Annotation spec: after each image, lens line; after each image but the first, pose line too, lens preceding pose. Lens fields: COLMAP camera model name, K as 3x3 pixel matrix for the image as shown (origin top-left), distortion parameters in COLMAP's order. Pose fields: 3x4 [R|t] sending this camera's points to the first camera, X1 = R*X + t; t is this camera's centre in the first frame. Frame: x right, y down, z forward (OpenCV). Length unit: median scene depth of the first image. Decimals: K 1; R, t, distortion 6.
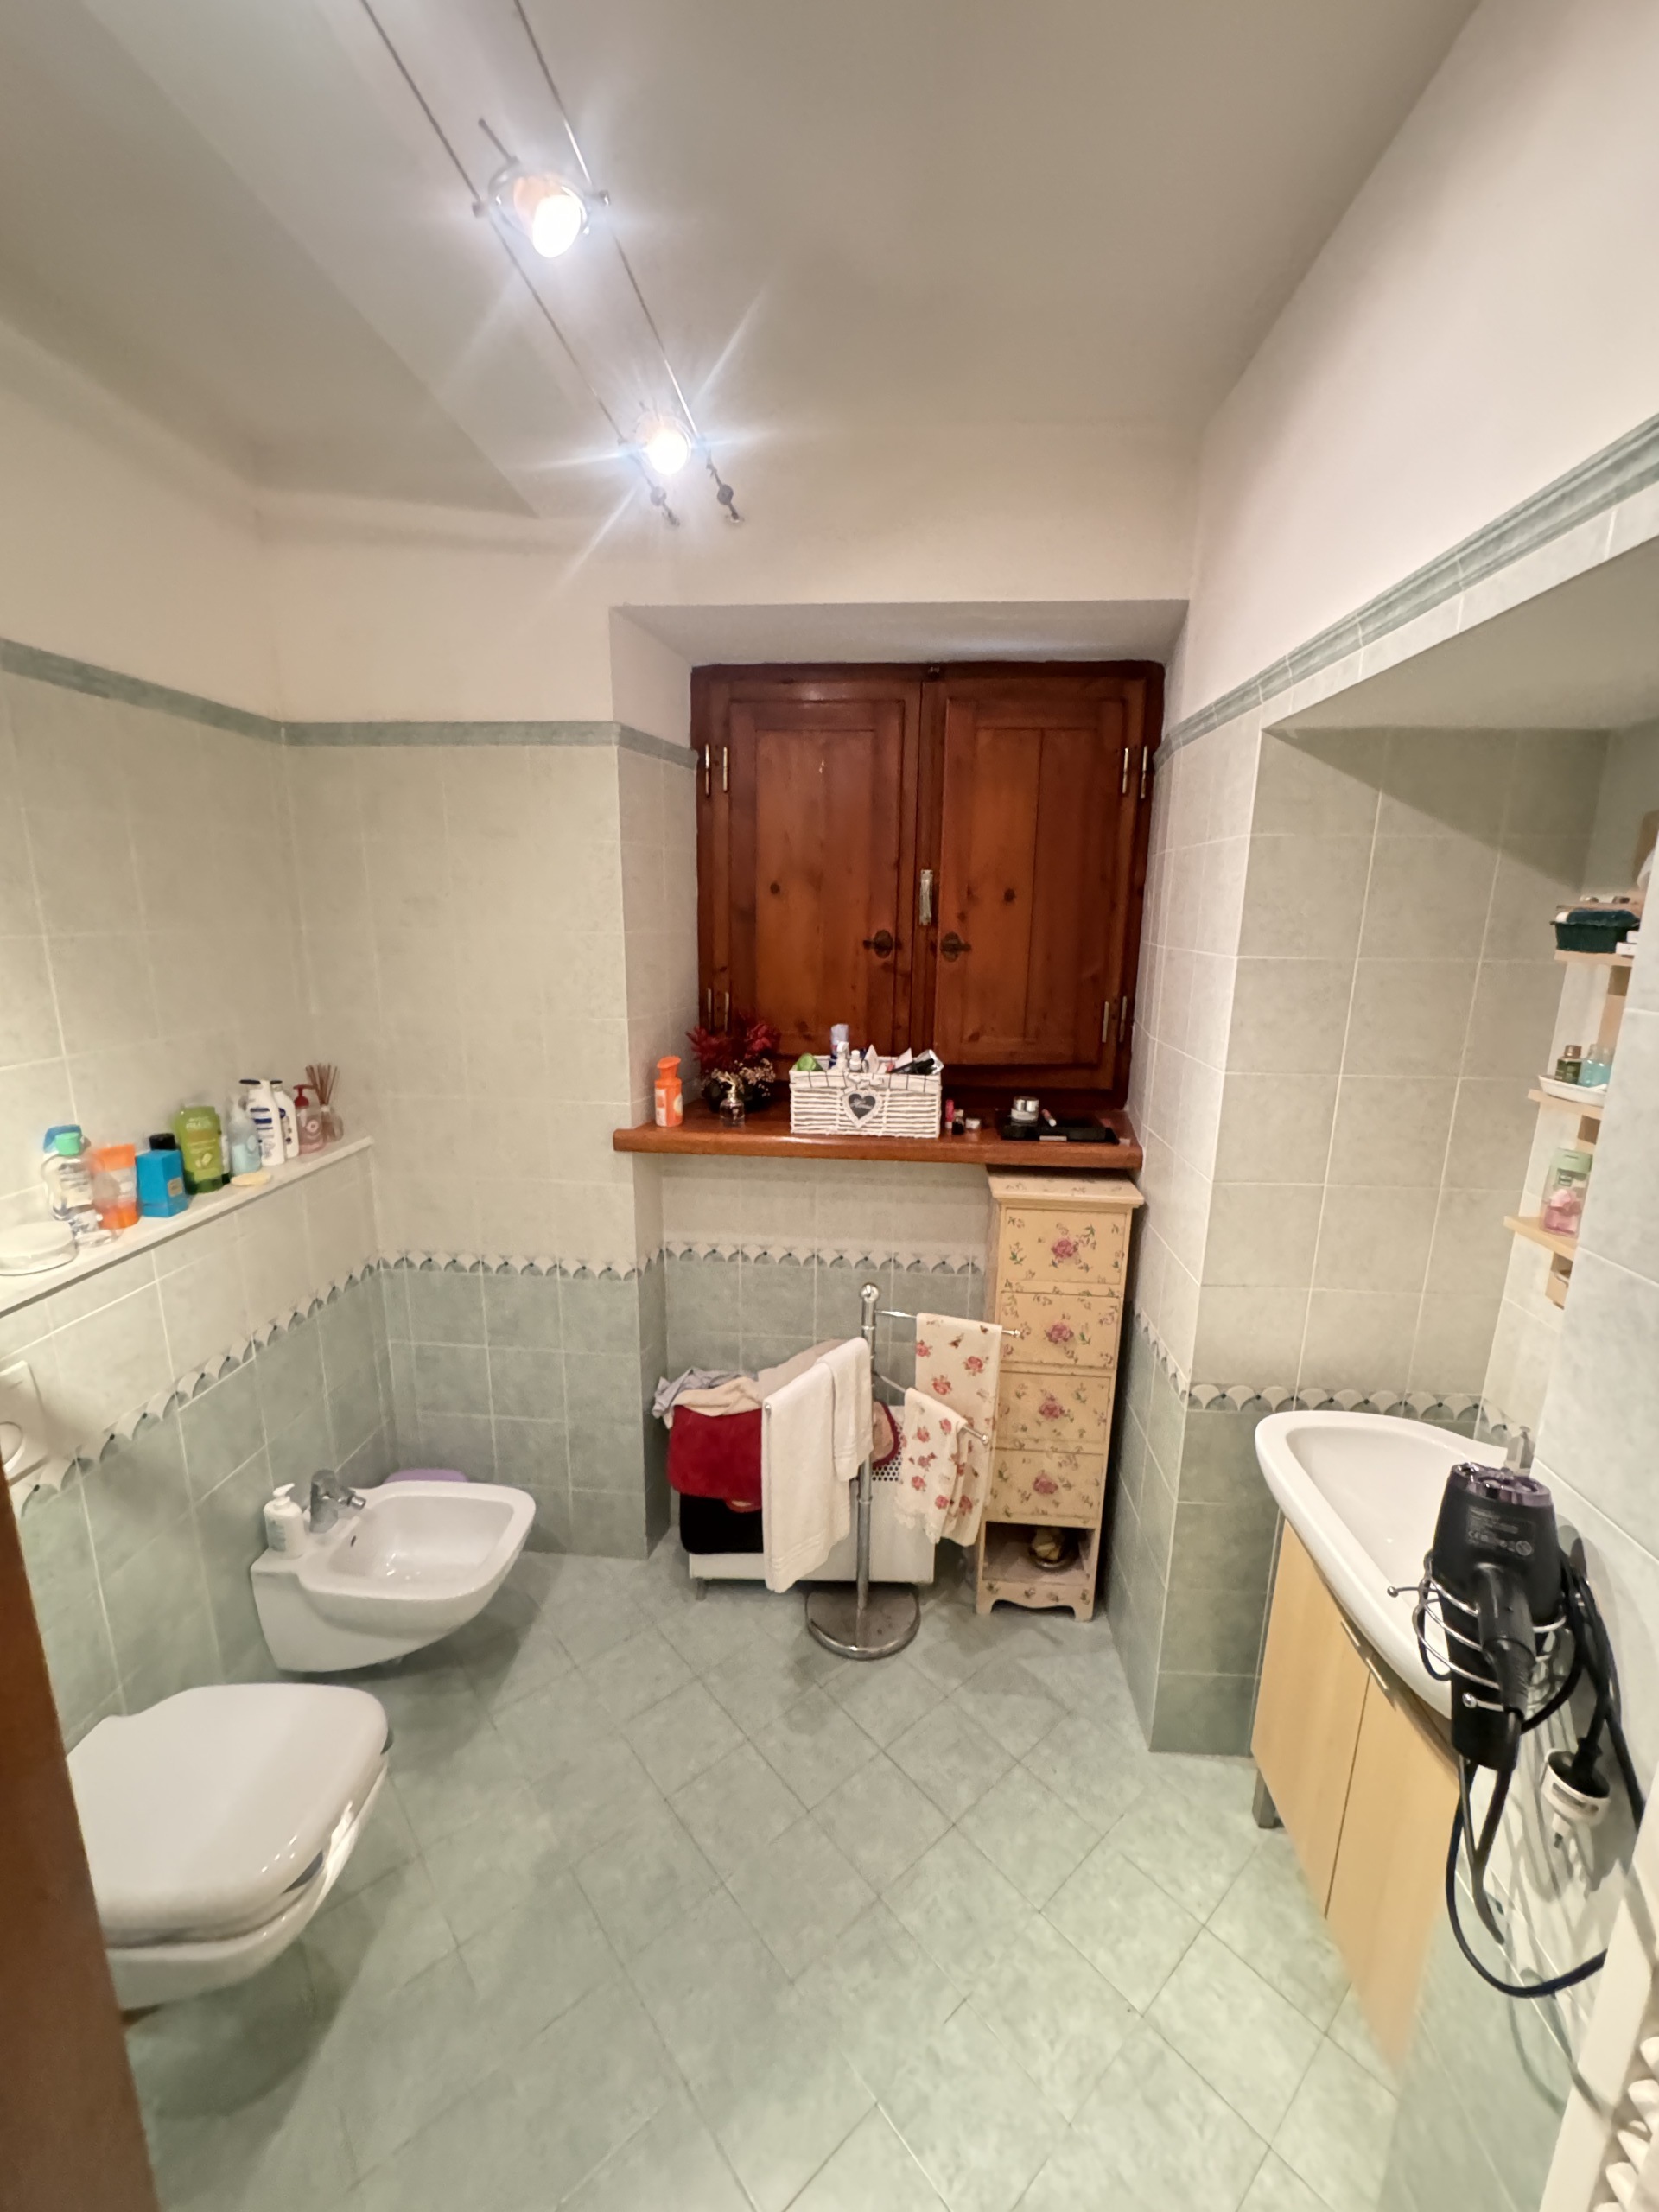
lens RADIAL K [[885.0, 0, 831.6], [0, 885.0, 1105.9], [0, 0, 1]] dist [-0.004104, 0.000680]
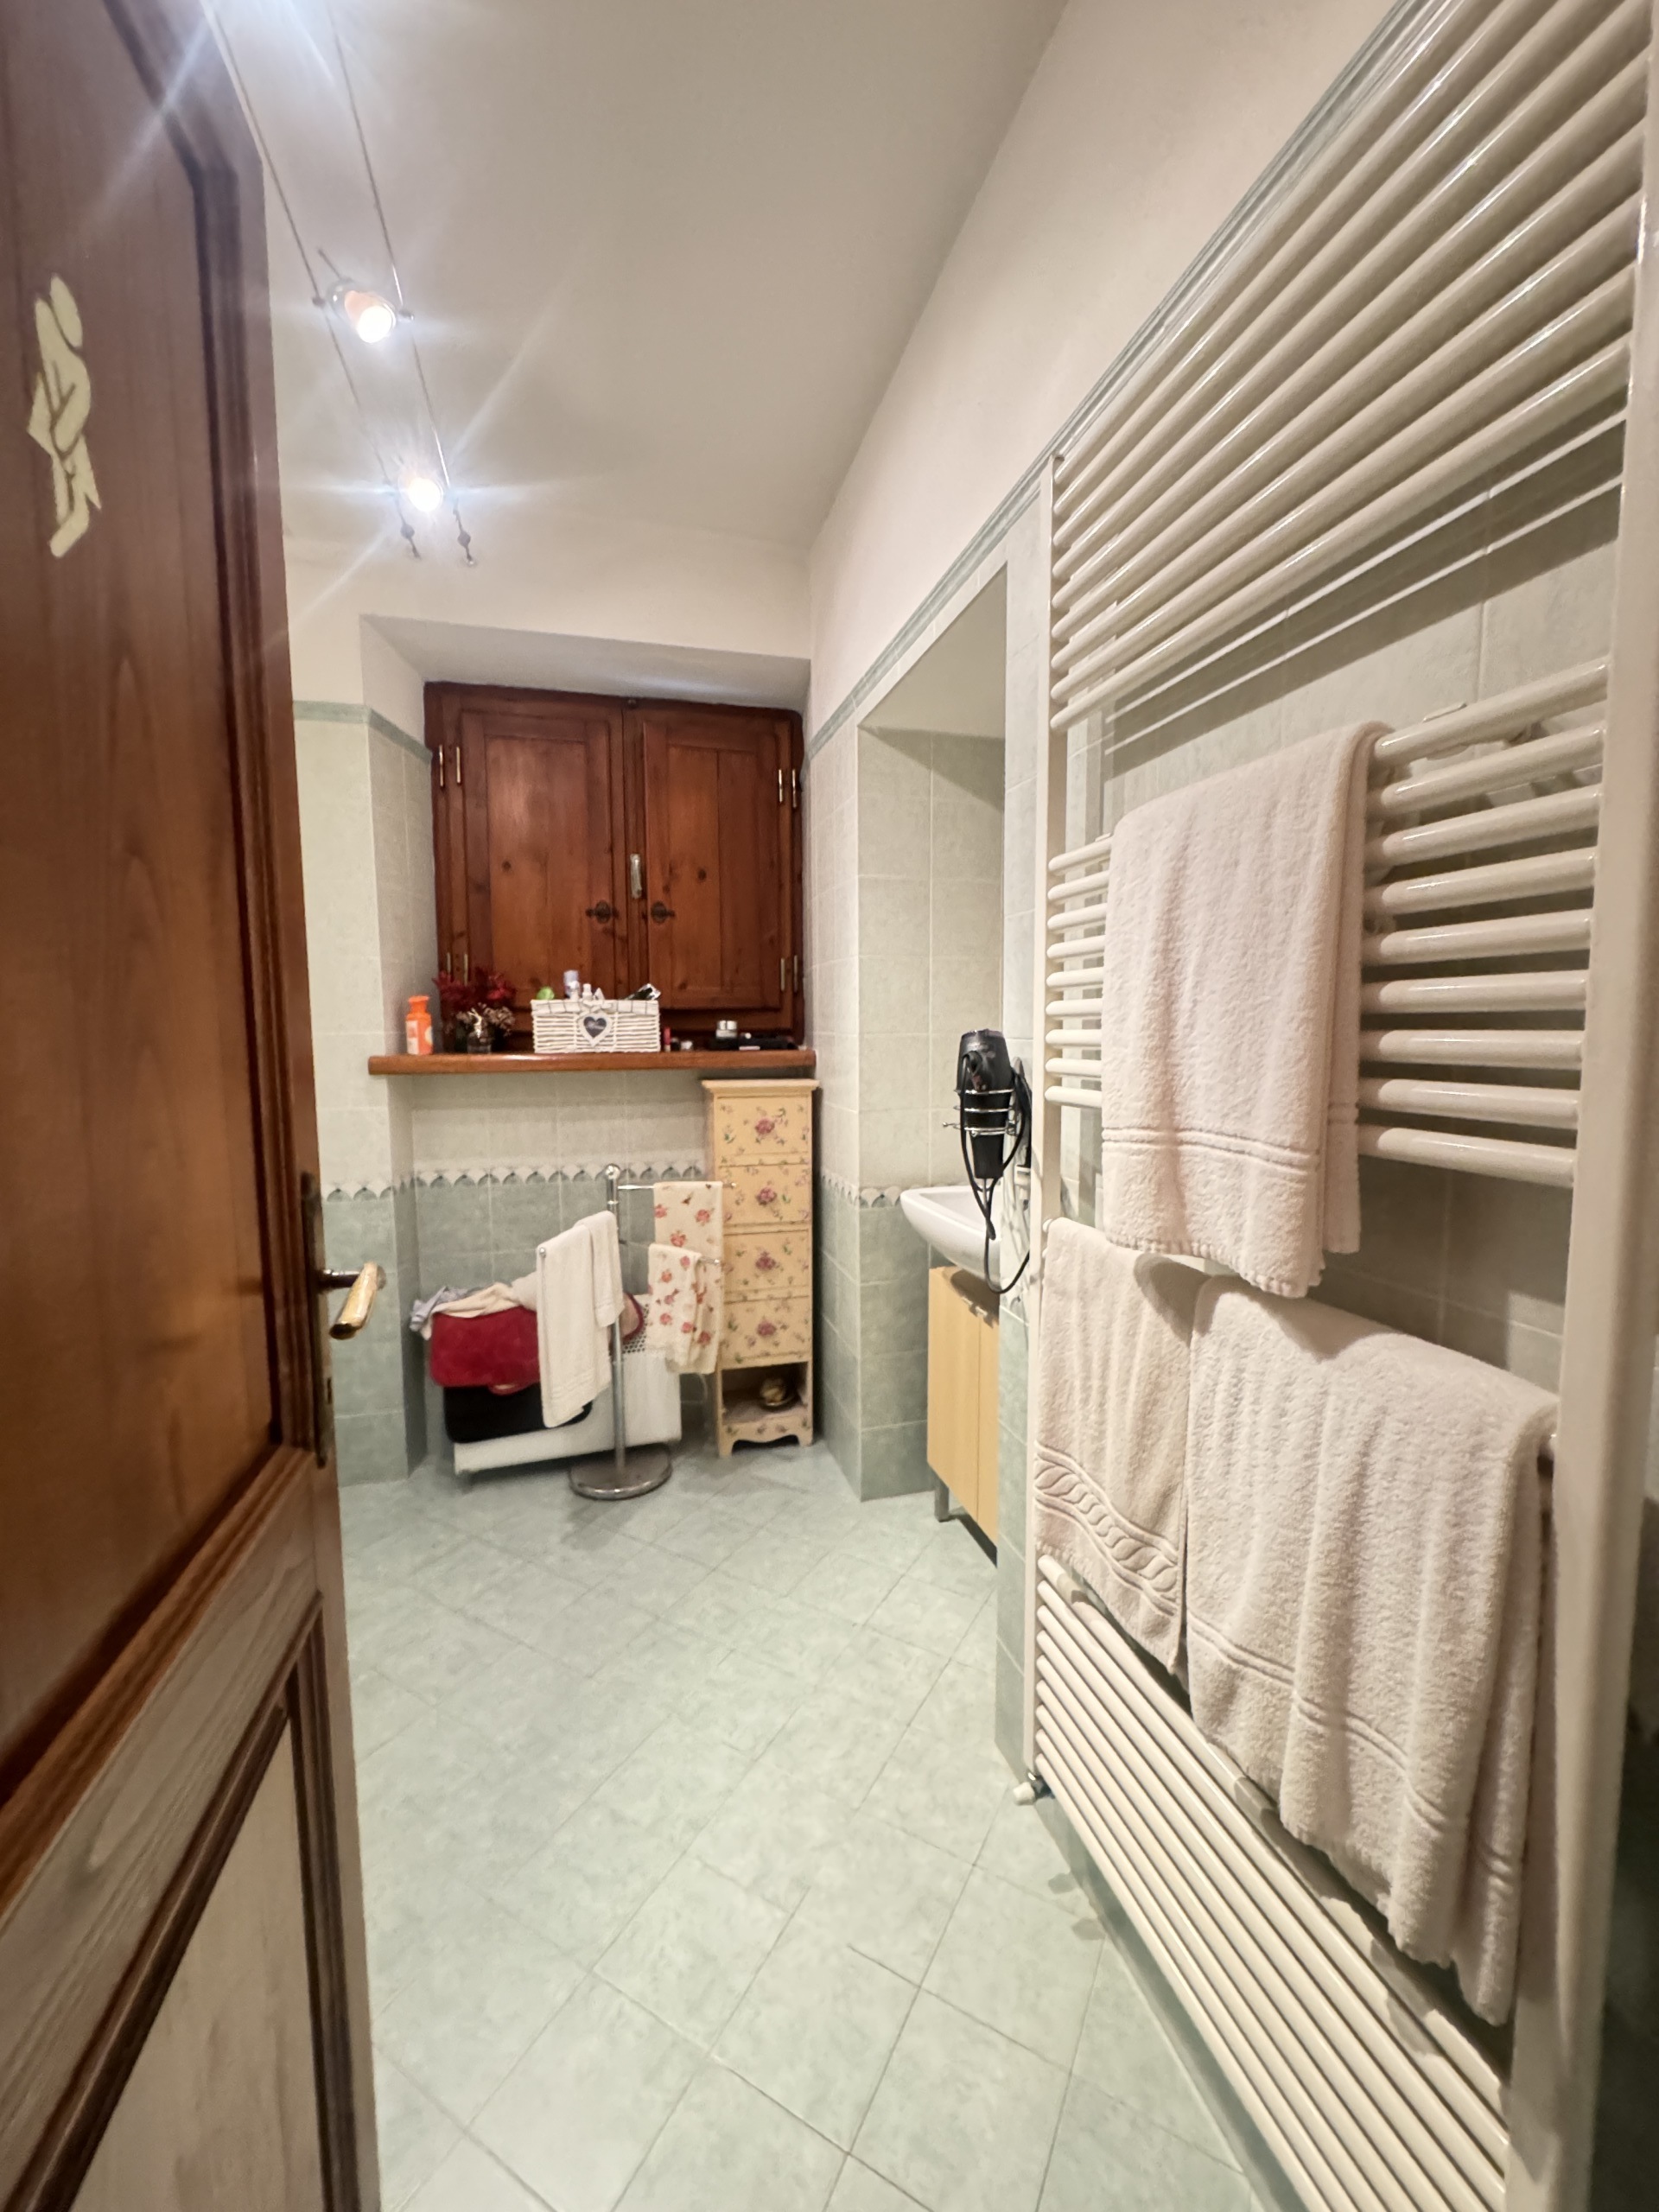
lens RADIAL K [[885.0, 0, 831.9], [0, 885.0, 1106.4], [0, 0, 1]] dist [-0.004104, 0.000680]
pose [[0.943428, -0.049820, 0.327814, -0.063298], [0.089975, 0.990018, -0.108484, 0.269511], [-0.319137, 0.131842, 0.938493, -0.236264]]
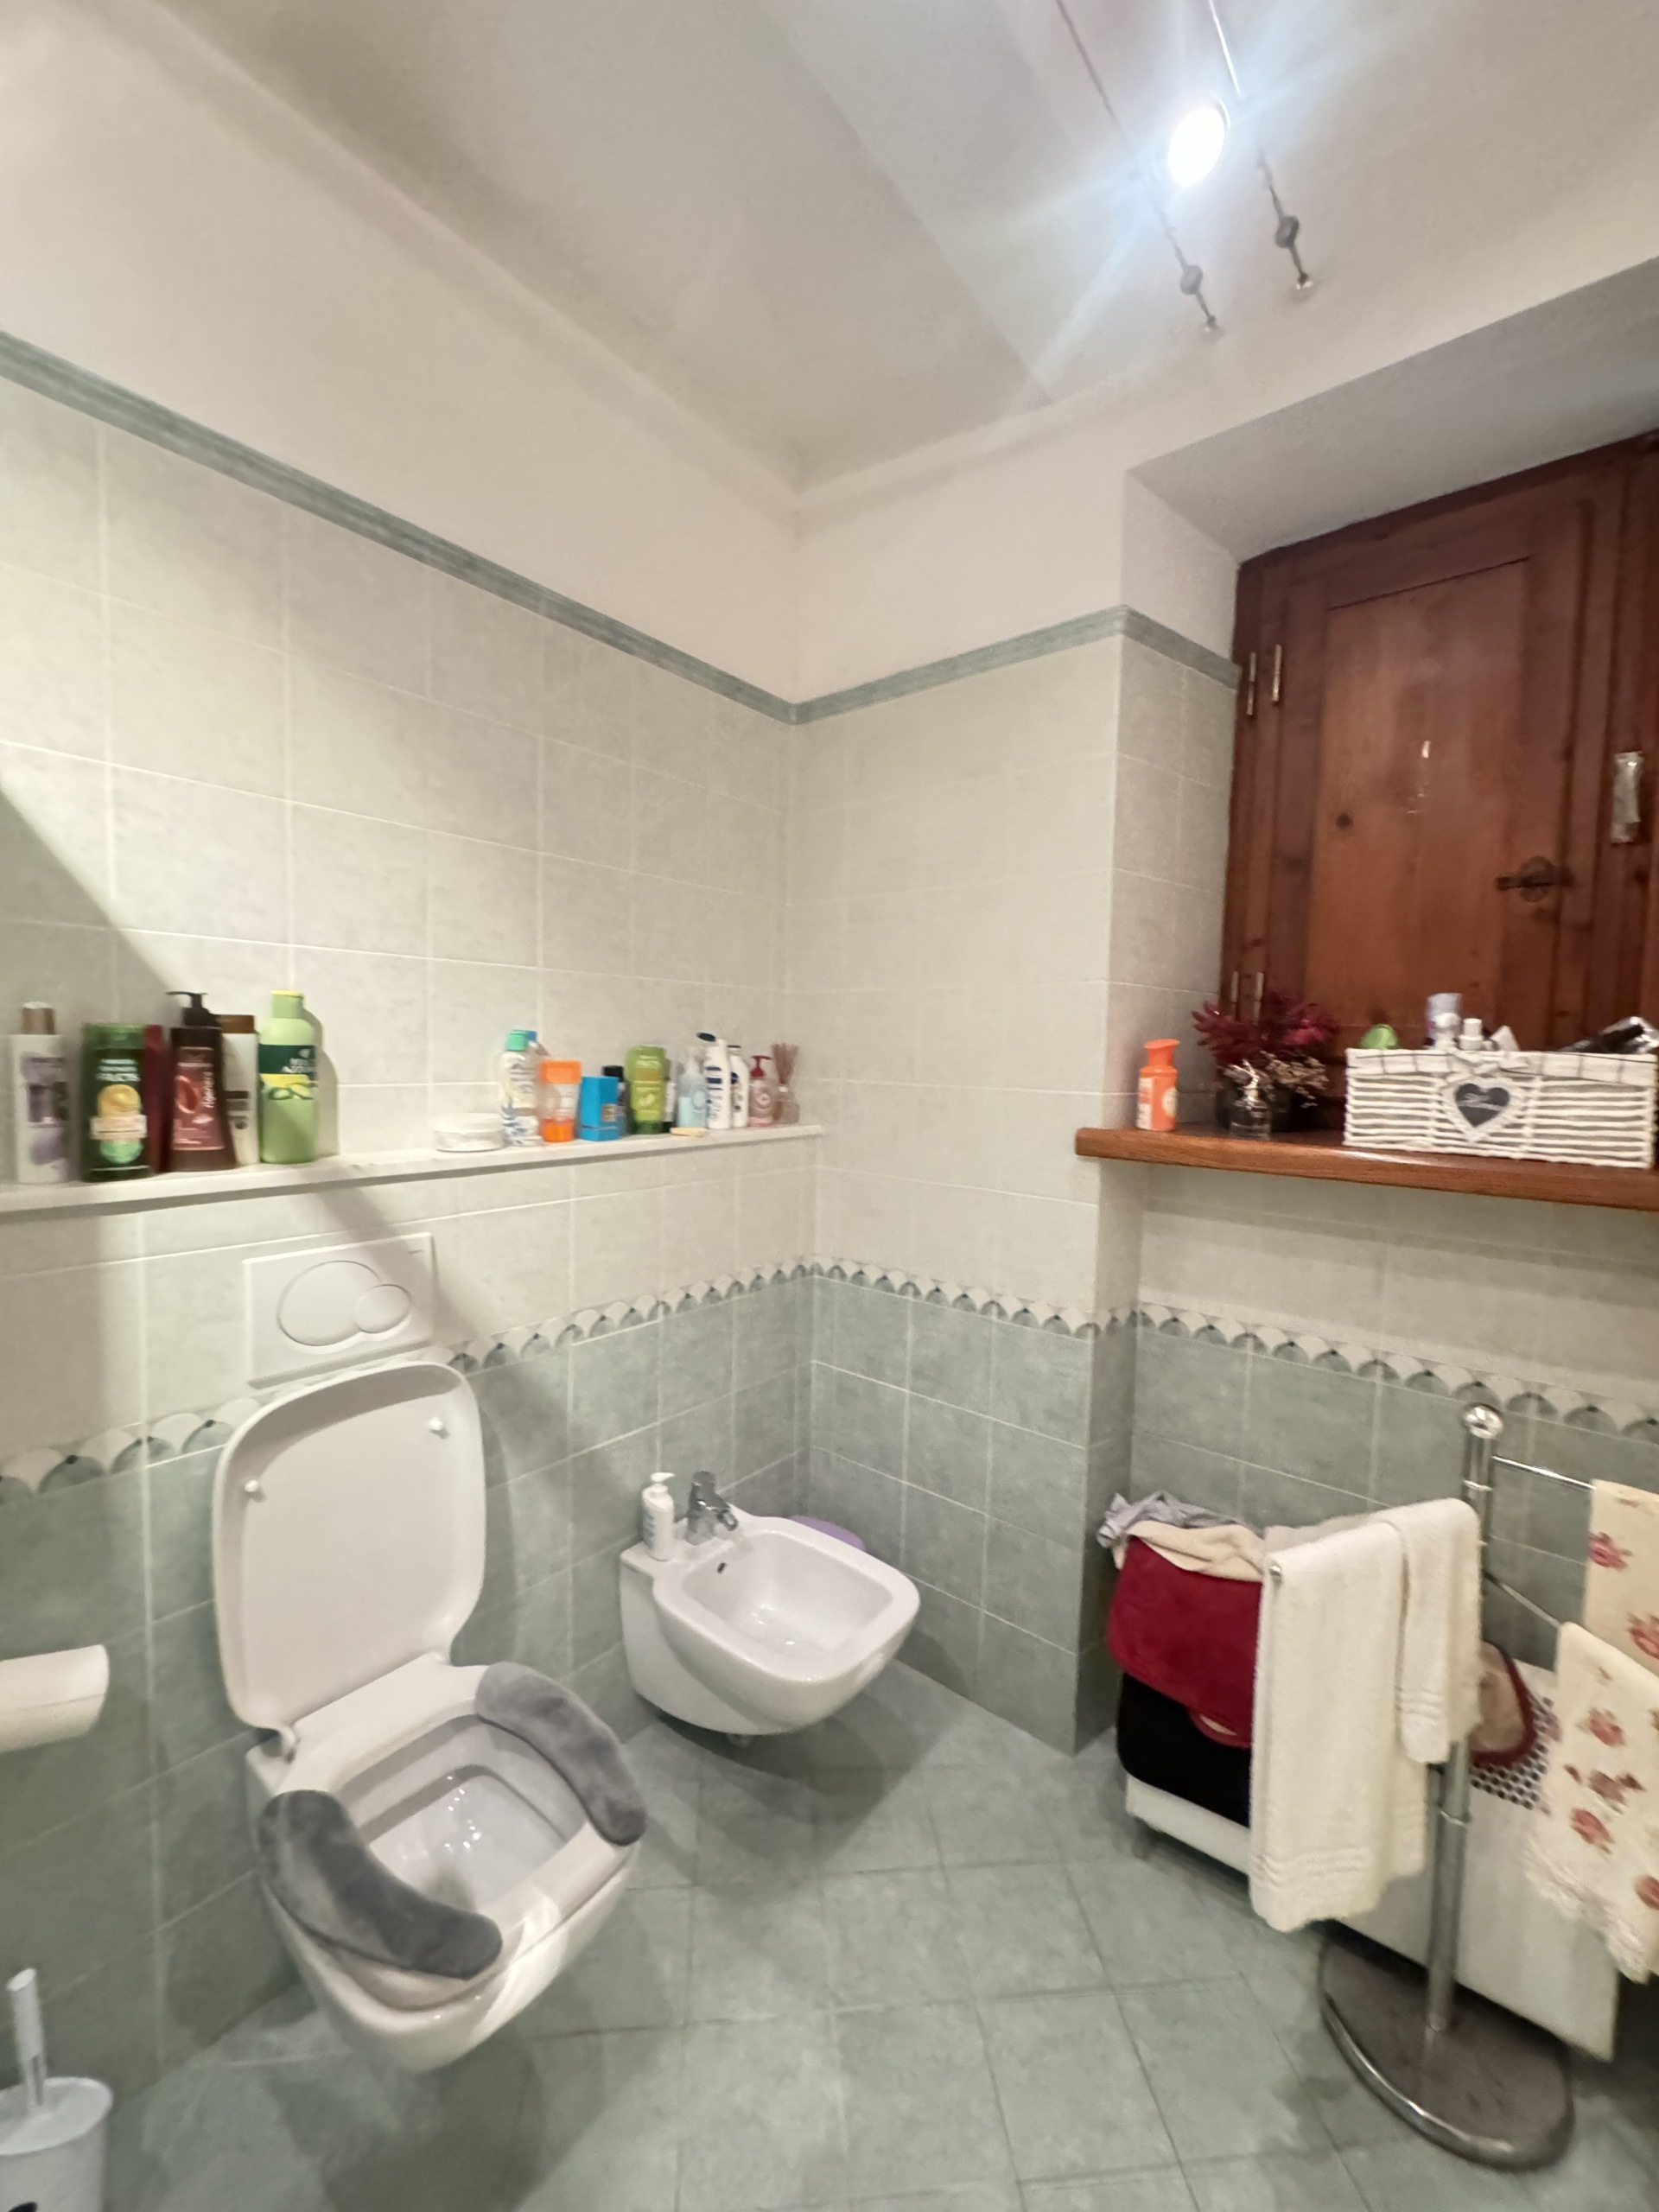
lens RADIAL K [[885.0, 0, 833.7], [0, 885.0, 1107.1], [0, 0, 1]] dist [-0.004104, 0.000680]
pose [[0.819726, 0.042563, -0.571172, 0.016338], [-0.135860, 0.983223, -0.121713, 0.133610], [0.556409, 0.177371, 0.811757, 0.266627]]
